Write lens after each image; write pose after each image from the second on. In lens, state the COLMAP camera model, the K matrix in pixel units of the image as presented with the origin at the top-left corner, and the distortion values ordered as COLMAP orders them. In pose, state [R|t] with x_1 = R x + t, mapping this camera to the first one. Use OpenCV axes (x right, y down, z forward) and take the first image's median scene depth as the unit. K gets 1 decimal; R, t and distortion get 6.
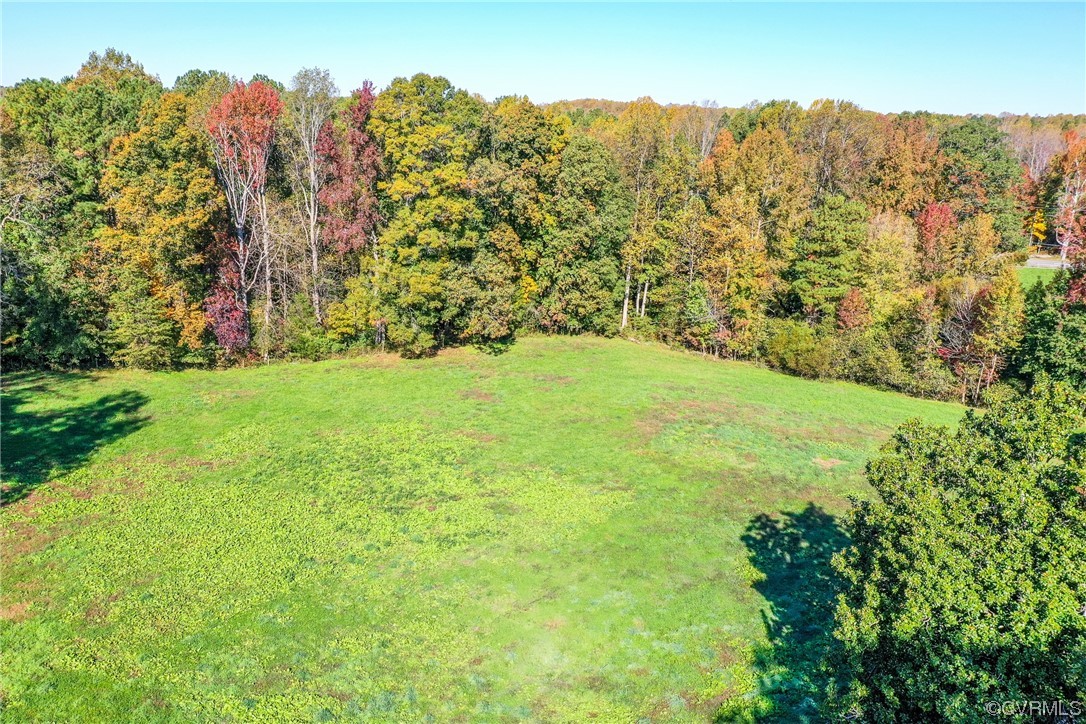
lens RADIAL K [[929.7, 0, 542.0], [0, 929.7, 341.3], [0, 0, 1]] dist [0.012673, 0.000772]
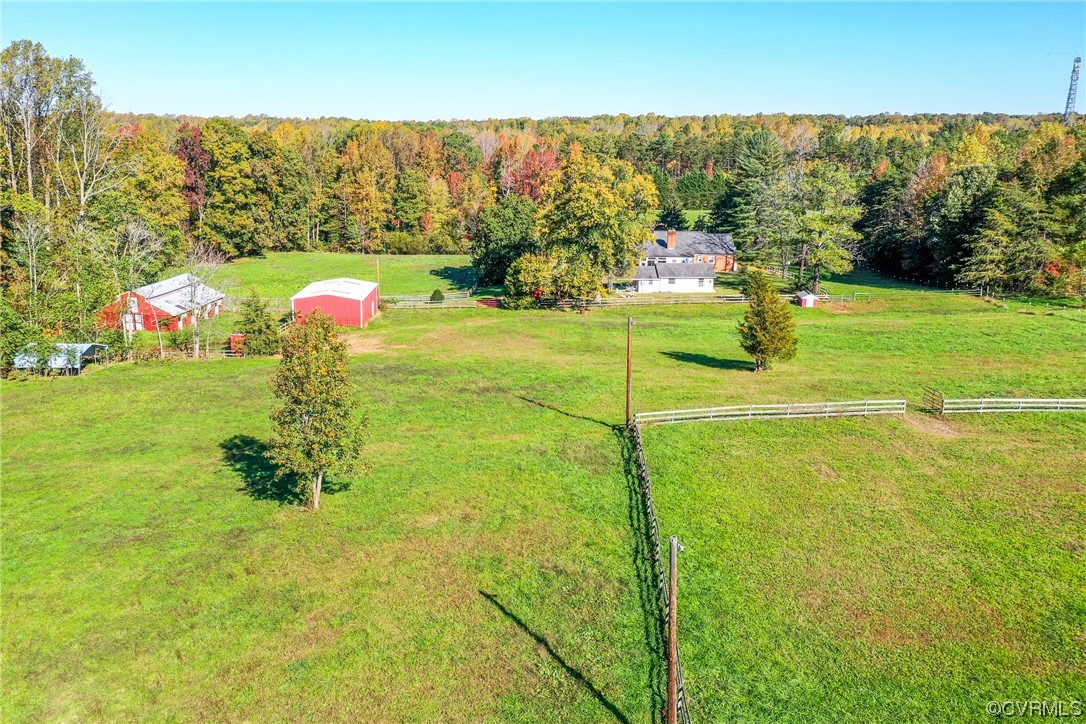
lens RADIAL K [[896.3, 0, 457.8], [0, 896.3, 345.9], [0, 0, 1]] dist [0.011804, 0.001890]
pose [[0.894143, -0.131818, 0.427940, -0.517654], [0.128961, 0.991003, 0.035804, 0.181365], [-0.428809, 0.023174, 0.903098, -0.882178]]
